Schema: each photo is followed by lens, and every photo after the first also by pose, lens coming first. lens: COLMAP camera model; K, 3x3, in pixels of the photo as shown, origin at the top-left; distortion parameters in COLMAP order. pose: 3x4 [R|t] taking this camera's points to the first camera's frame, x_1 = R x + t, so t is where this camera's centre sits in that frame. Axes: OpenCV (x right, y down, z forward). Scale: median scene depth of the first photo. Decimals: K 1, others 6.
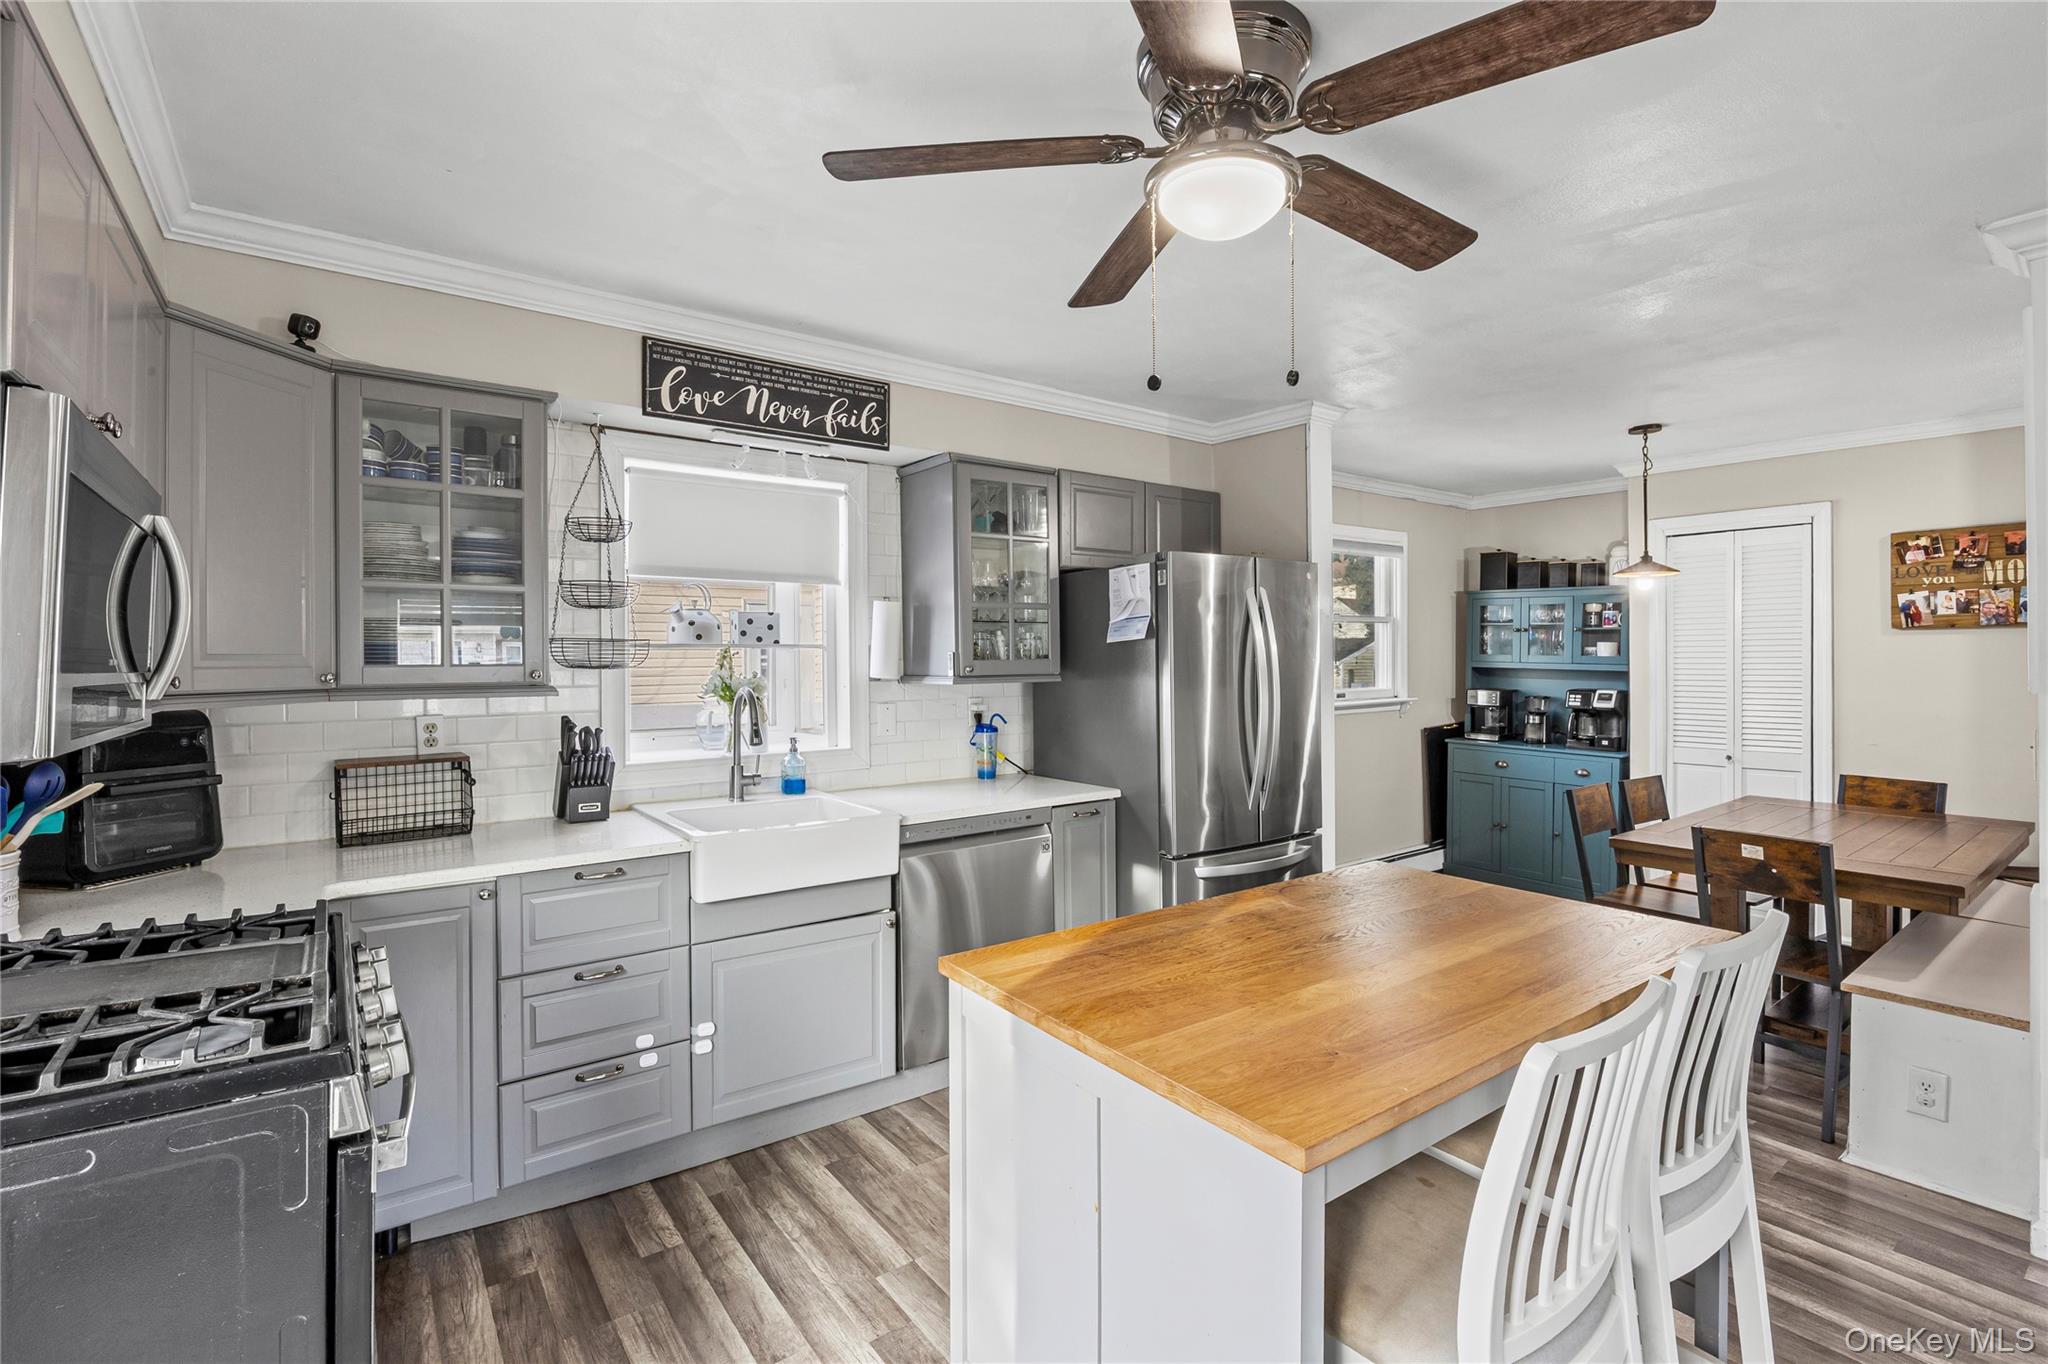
lens RADIAL K [[923.7, 0, 1030.0], [0, 923.7, 657.5], [0, 0, 1]] dist [-0.009216, 0.000192]
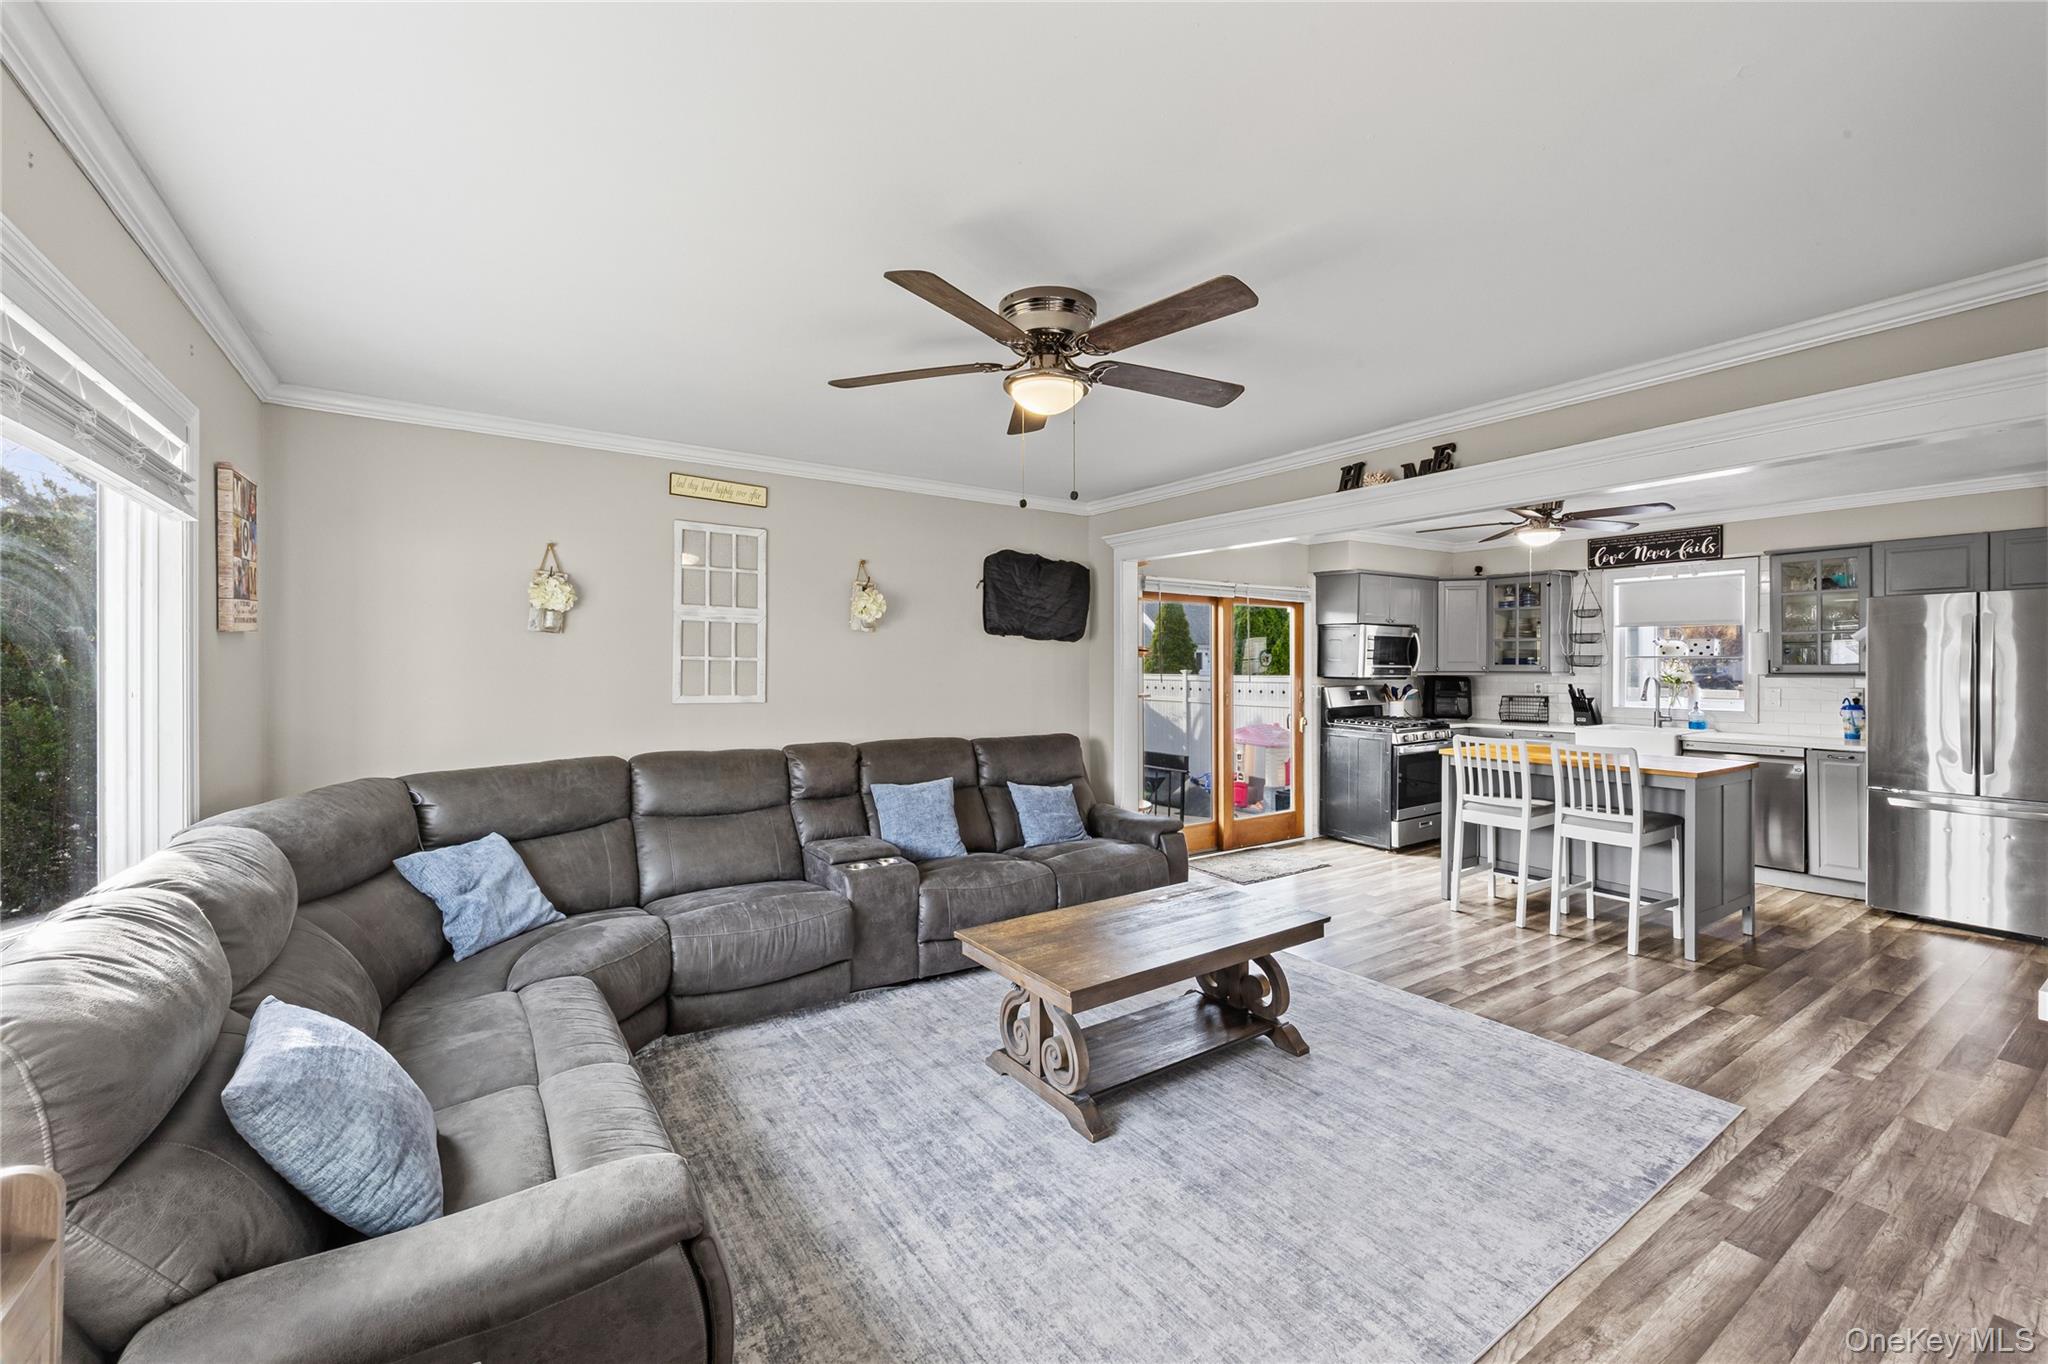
lens RADIAL K [[836.8, 0, 1020.9], [0, 836.8, 669.0], [0, 0, 1]] dist [0.010379, 0.000159]
pose [[-0.047888, 0.011422, -0.998787, 1.399470], [0.001238, 0.999935, 0.011376, -0.007286], [0.998852, -0.000692, -0.047899, -0.338601]]
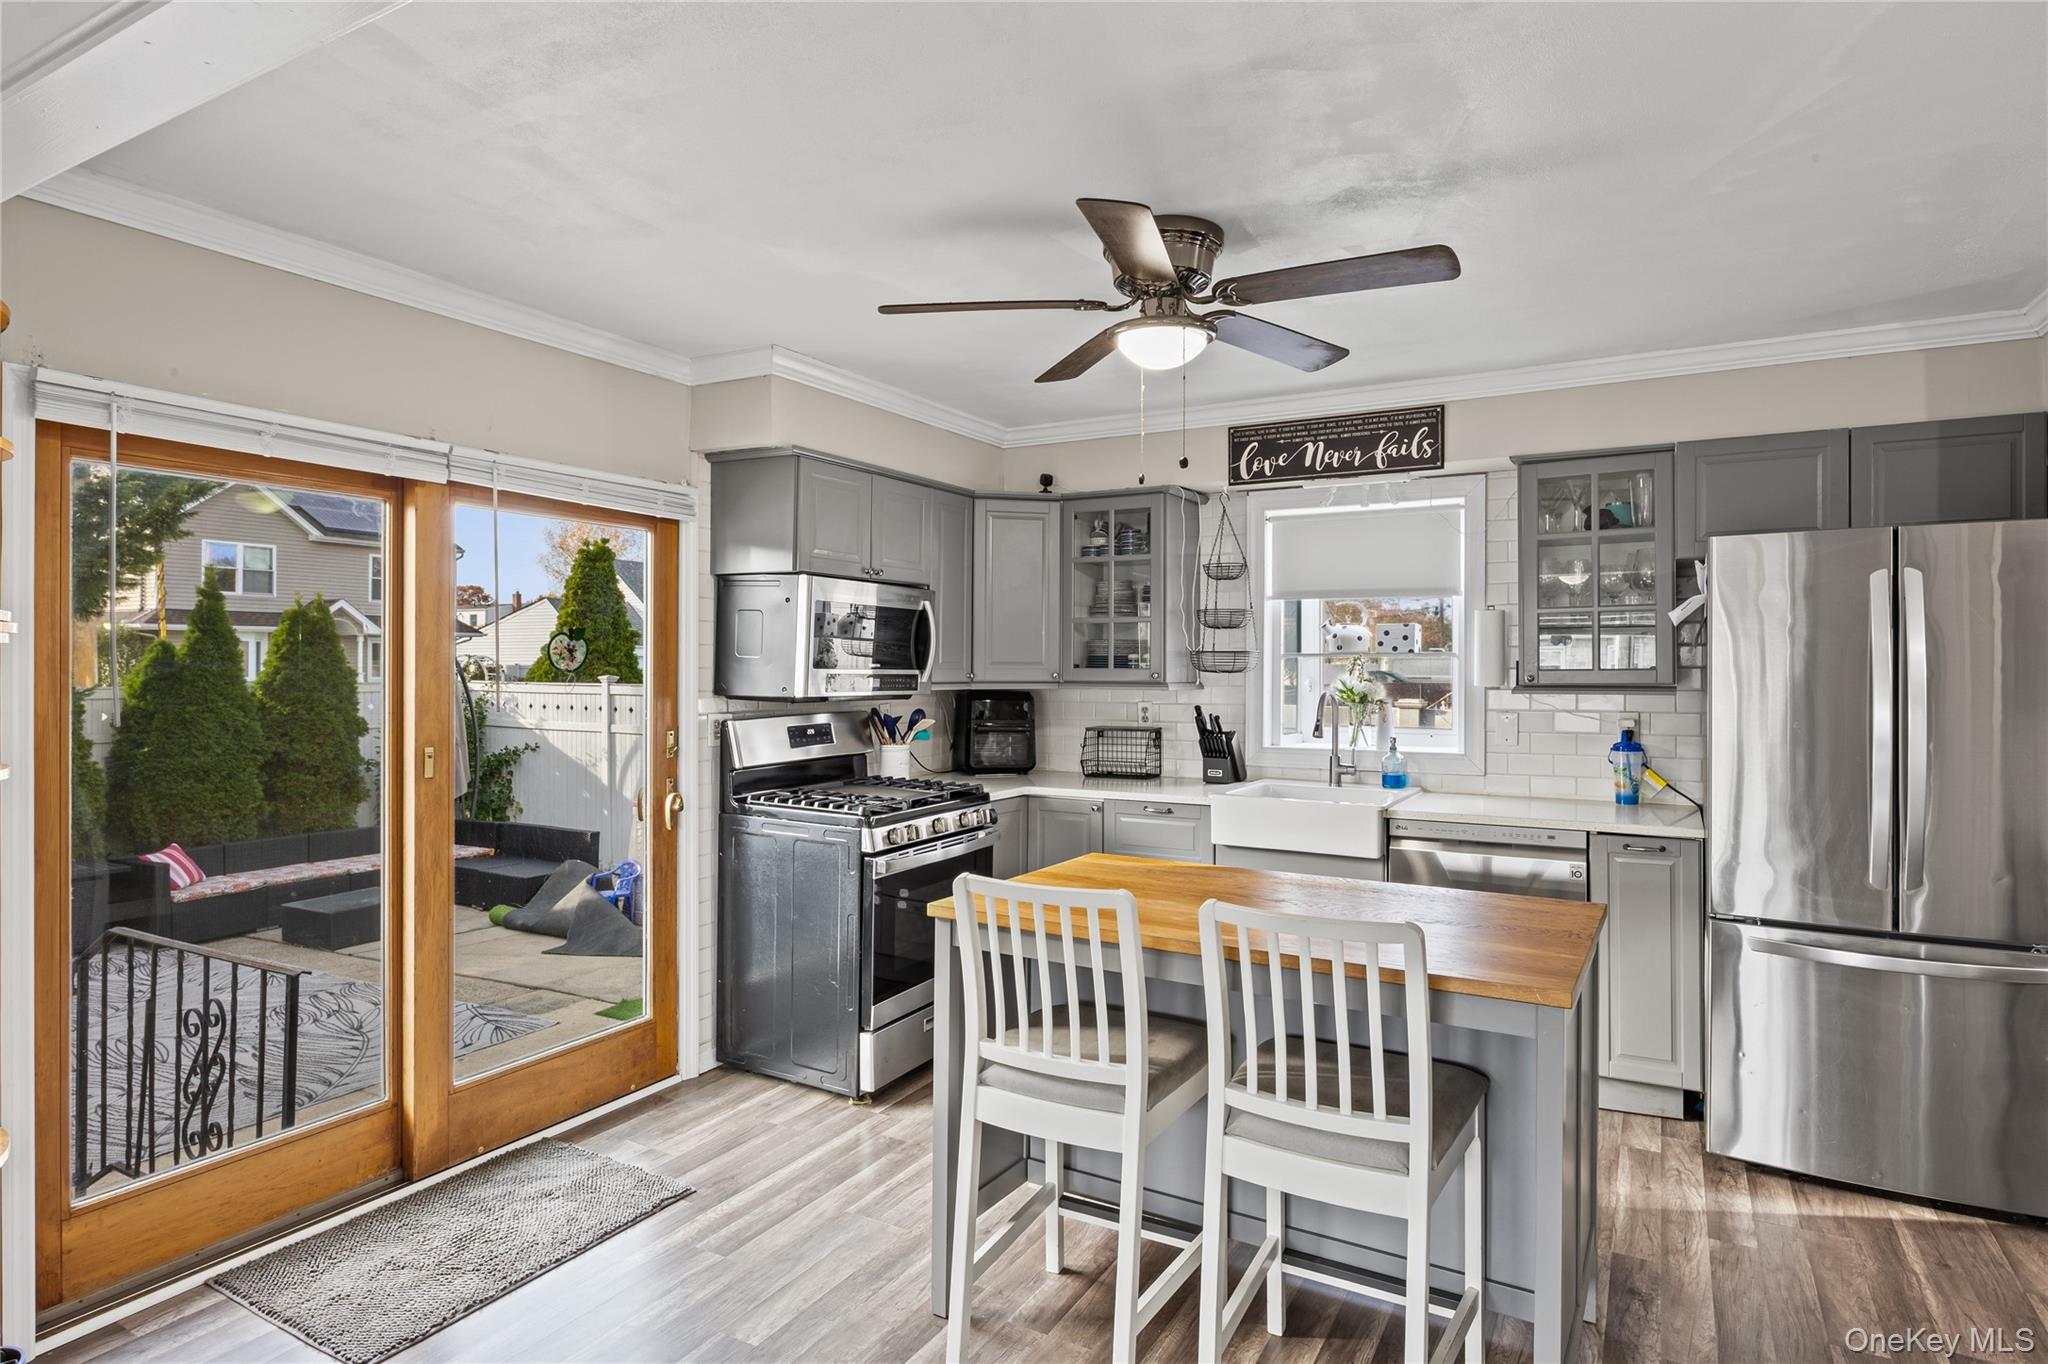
lens RADIAL K [[1118.2, 0, 1028.3], [0, 1118.2, 677.0], [0, 0, 1]] dist [-0.000685, -0.000247]
pose [[0.401287, 0.015566, -0.915820, 0.666071], [-0.004426, 0.999877, 0.015055, -0.003551], [0.915942, -0.001988, 0.401306, 0.046823]]
